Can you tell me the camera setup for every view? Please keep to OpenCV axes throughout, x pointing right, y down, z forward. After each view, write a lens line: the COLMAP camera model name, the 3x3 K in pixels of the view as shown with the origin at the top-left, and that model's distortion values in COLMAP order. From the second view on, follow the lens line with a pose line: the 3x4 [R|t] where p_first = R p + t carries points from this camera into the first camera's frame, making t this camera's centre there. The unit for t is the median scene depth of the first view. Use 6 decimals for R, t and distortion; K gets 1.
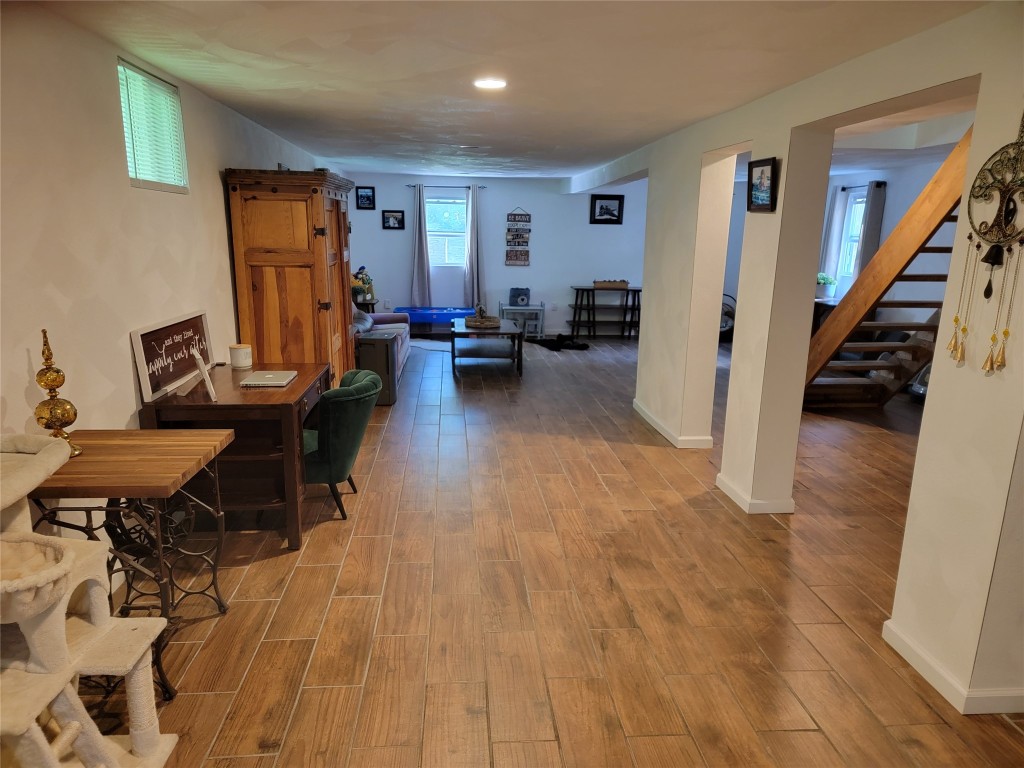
lens RADIAL K [[698.6, 0, 508.1], [0, 698.6, 390.9], [0, 0, 1]] dist [0.082178, -0.071052]
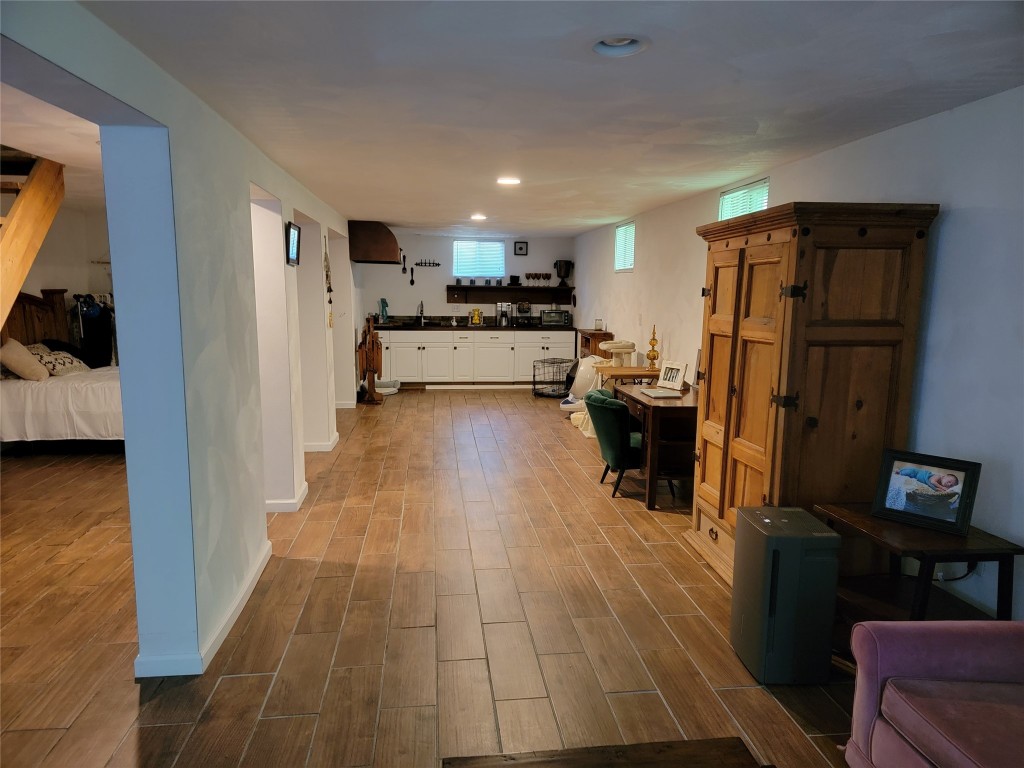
lens RADIAL K [[698.6, 0, 508.1], [0, 698.6, 390.9], [0, 0, 1]] dist [0.082178, -0.071052]
pose [[-0.999193, -0.023987, -0.032232, 0.011885], [-0.034080, 0.930880, 0.363732, -0.464608], [0.021279, 0.364537, -0.930946, 2.040018]]
